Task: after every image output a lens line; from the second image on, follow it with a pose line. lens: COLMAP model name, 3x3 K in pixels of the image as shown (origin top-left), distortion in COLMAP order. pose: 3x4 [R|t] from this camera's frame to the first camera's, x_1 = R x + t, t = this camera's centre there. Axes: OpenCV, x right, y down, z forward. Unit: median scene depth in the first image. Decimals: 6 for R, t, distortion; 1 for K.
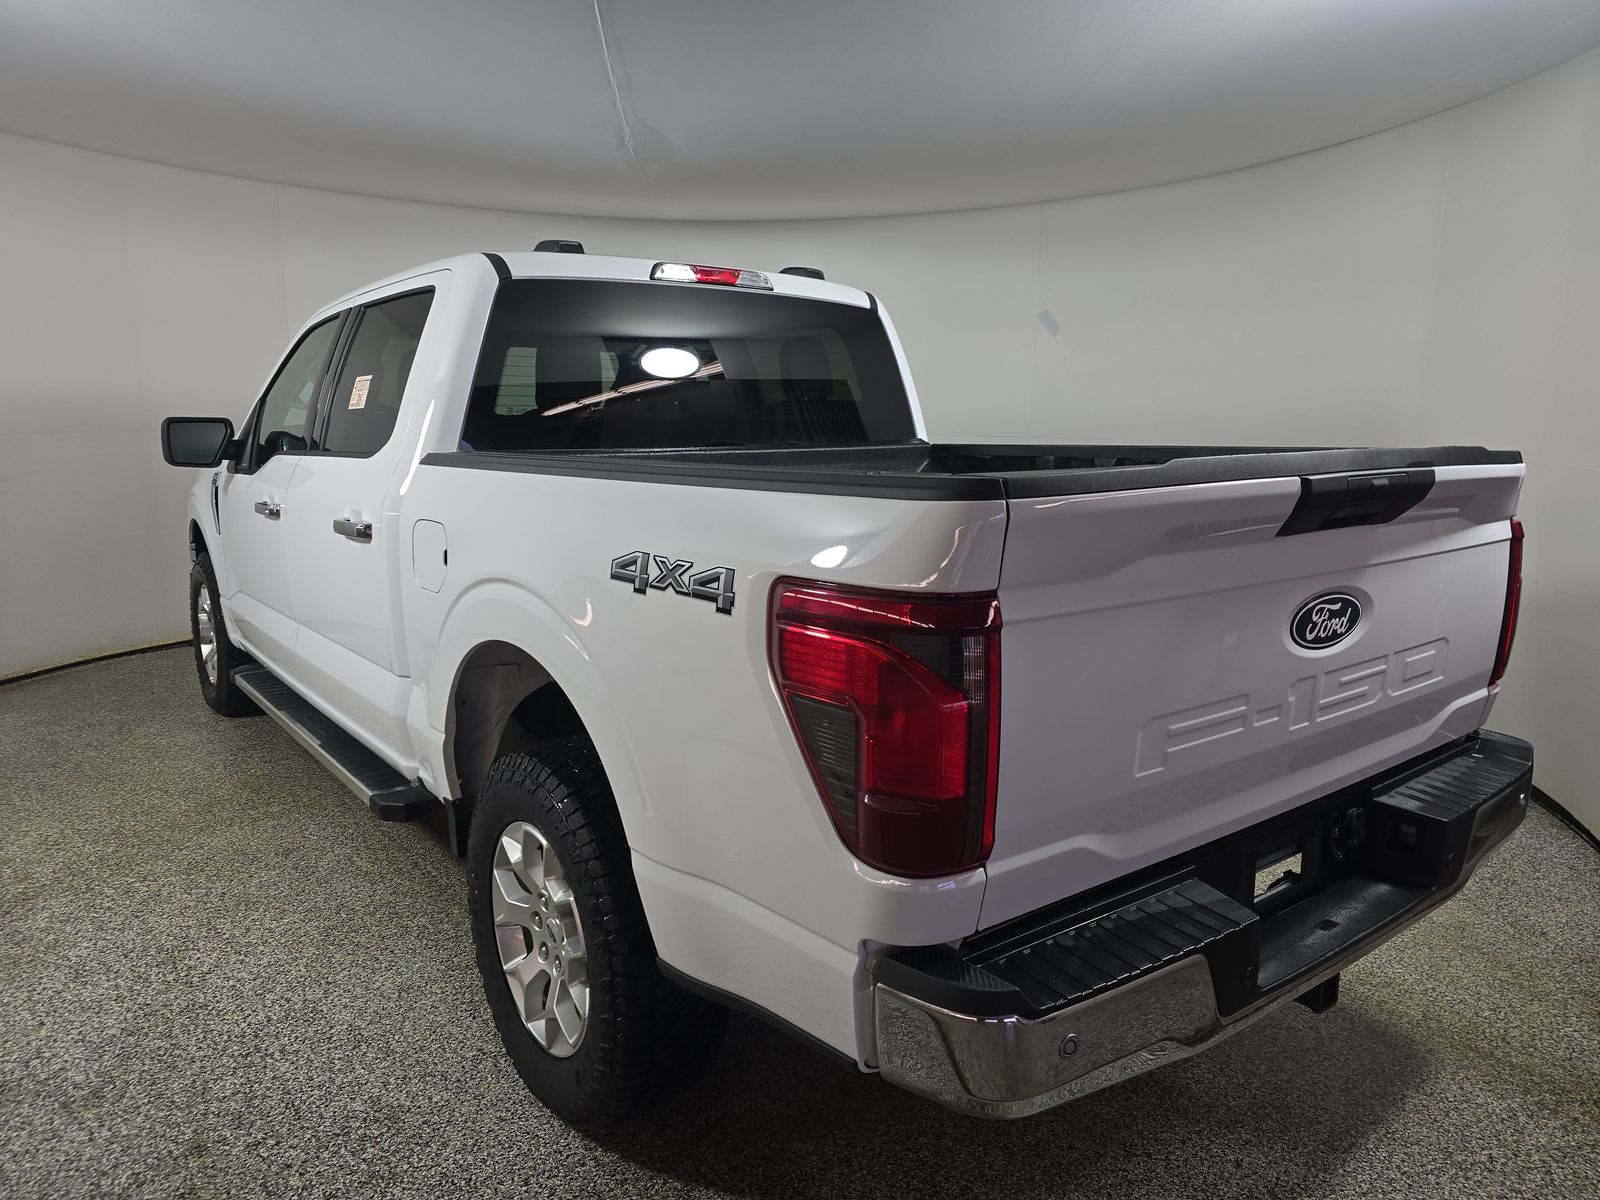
lens RADIAL K [[1083.5, 0, 792.9], [0, 1083.5, 601.5], [0, 0, 1]] dist [0.032676, -0.006087]
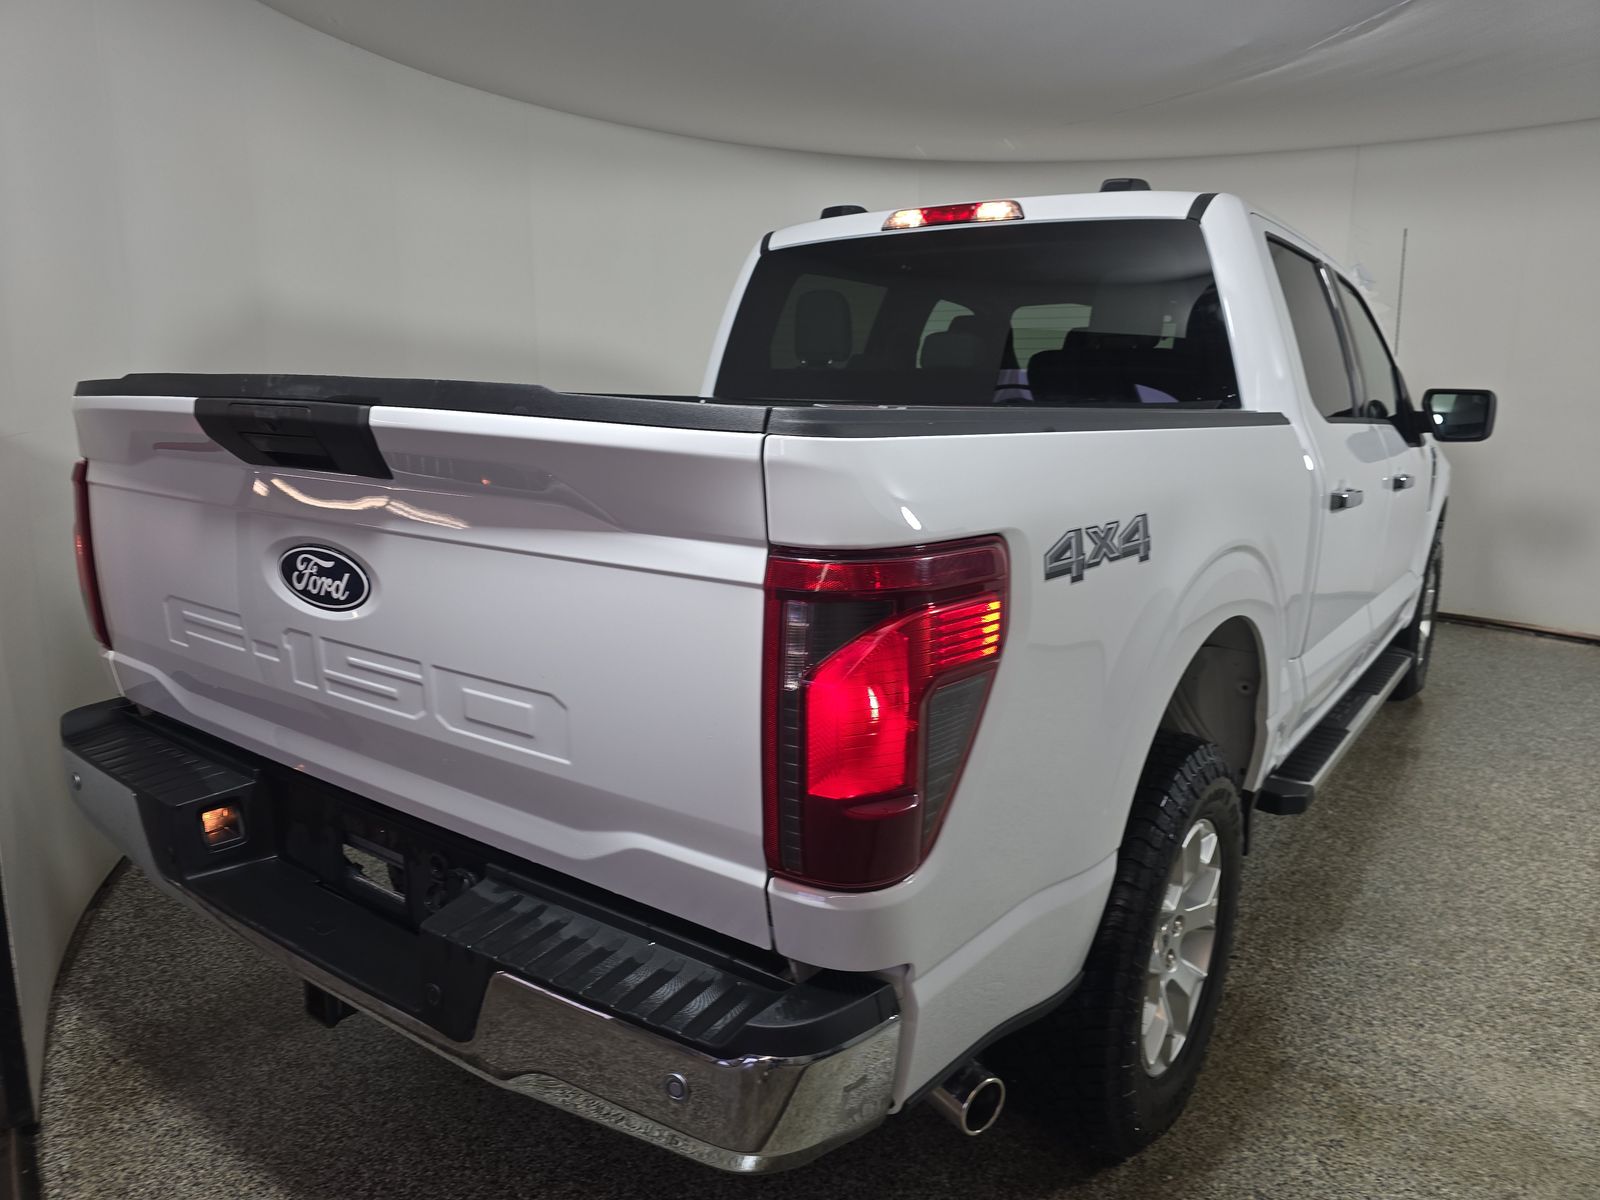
lens RADIAL K [[1083.5, 0, 801.5], [0, 1083.5, 611.2], [0, 0, 1]] dist [0.032676, -0.006087]
pose [[0.279834, 0.197096, -0.939599, 0.962330], [-0.178319, 0.972340, 0.150857, -0.105024], [0.943343, 0.125333, 0.307240, 0.748047]]
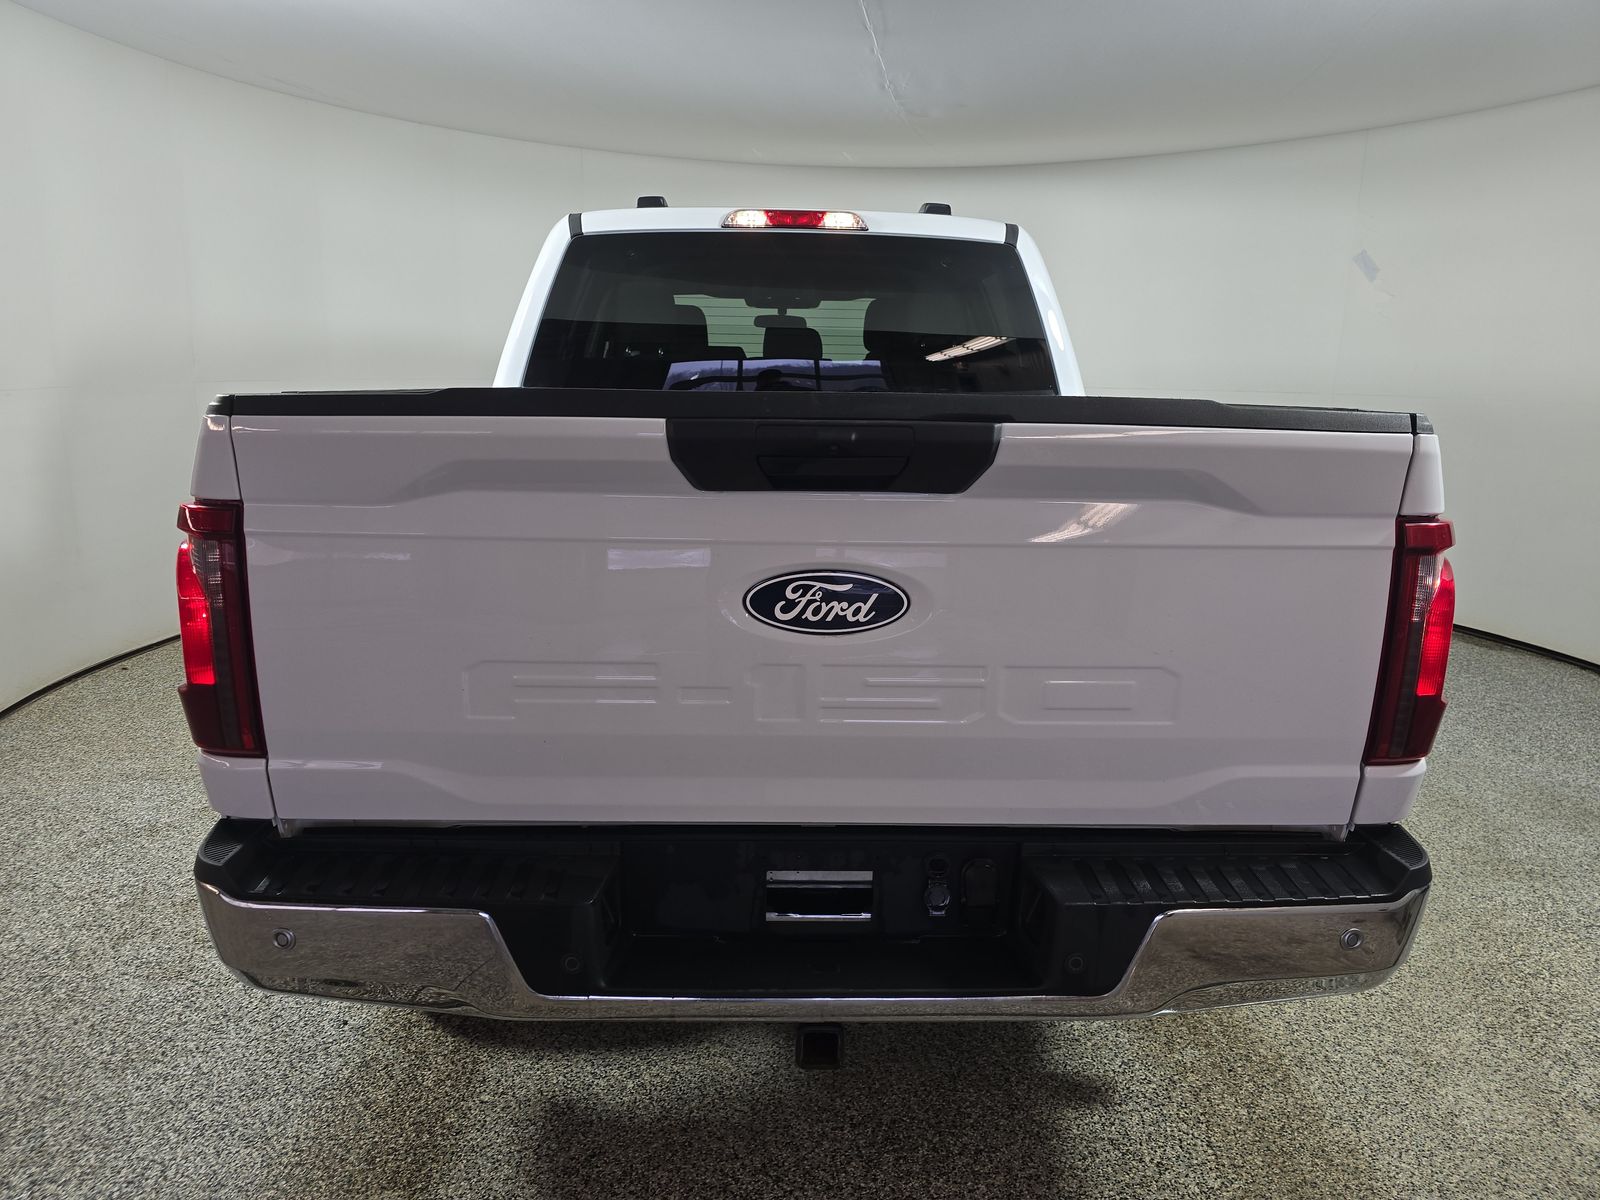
lens RADIAL K [[1083.5, 0, 791.0], [0, 1083.5, 596.9], [0, 0, 1]] dist [0.032676, -0.006087]
pose [[0.806940, 0.133413, -0.575369, 0.641606], [-0.114204, 0.991015, 0.069622, -0.027844], [0.579487, 0.009528, 0.814926, 0.215234]]
